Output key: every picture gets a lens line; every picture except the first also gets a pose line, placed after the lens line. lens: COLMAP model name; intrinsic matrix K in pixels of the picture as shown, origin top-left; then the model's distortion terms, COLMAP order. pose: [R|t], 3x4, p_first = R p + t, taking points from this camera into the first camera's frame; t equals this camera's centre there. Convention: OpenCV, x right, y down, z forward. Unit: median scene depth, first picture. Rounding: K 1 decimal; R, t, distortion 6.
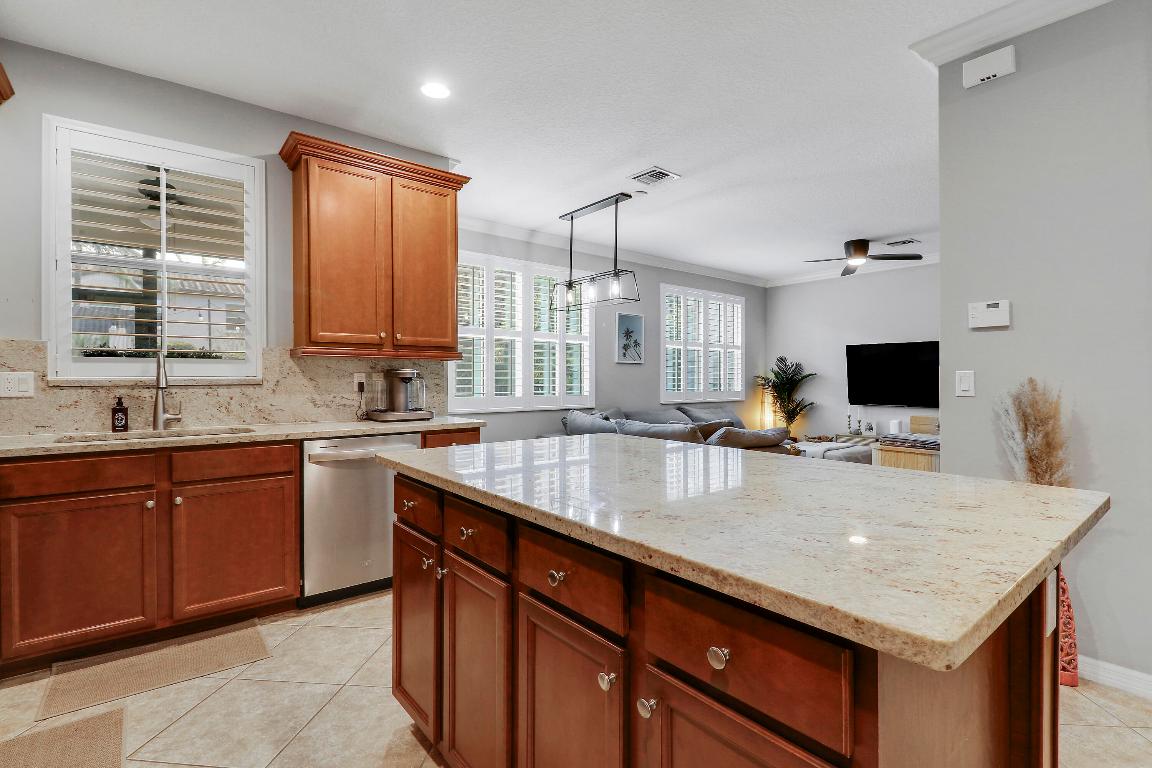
lens RADIAL K [[543.8, 0, 576.7], [0, 543.8, 380.7], [0, 0, 1]] dist [-0.002364, -0.000264]
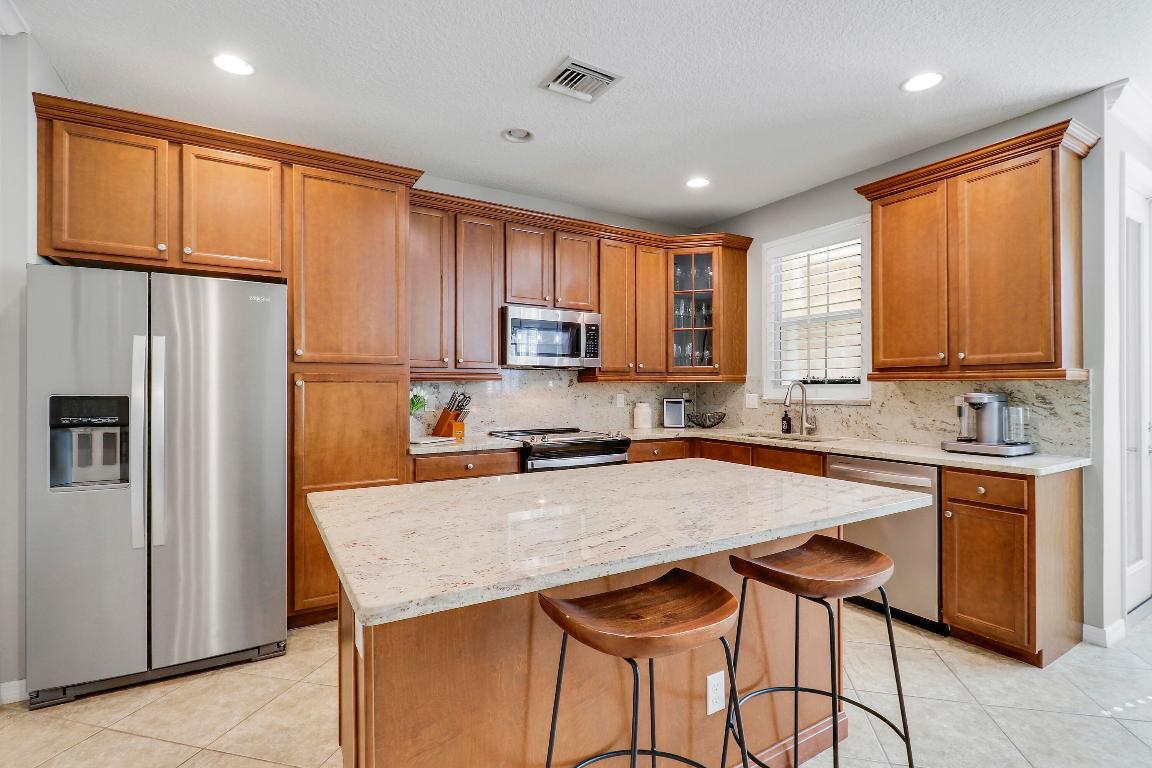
lens RADIAL K [[543.8, 0, 576.7], [0, 543.8, 385.4], [0, 0, 1]] dist [-0.002364, -0.000264]
pose [[-0.130578, -0.004017, -0.991430, 0.643086], [-0.008008, 0.999963, -0.002997, -0.026896], [0.991406, 0.007548, -0.130605, 0.519553]]
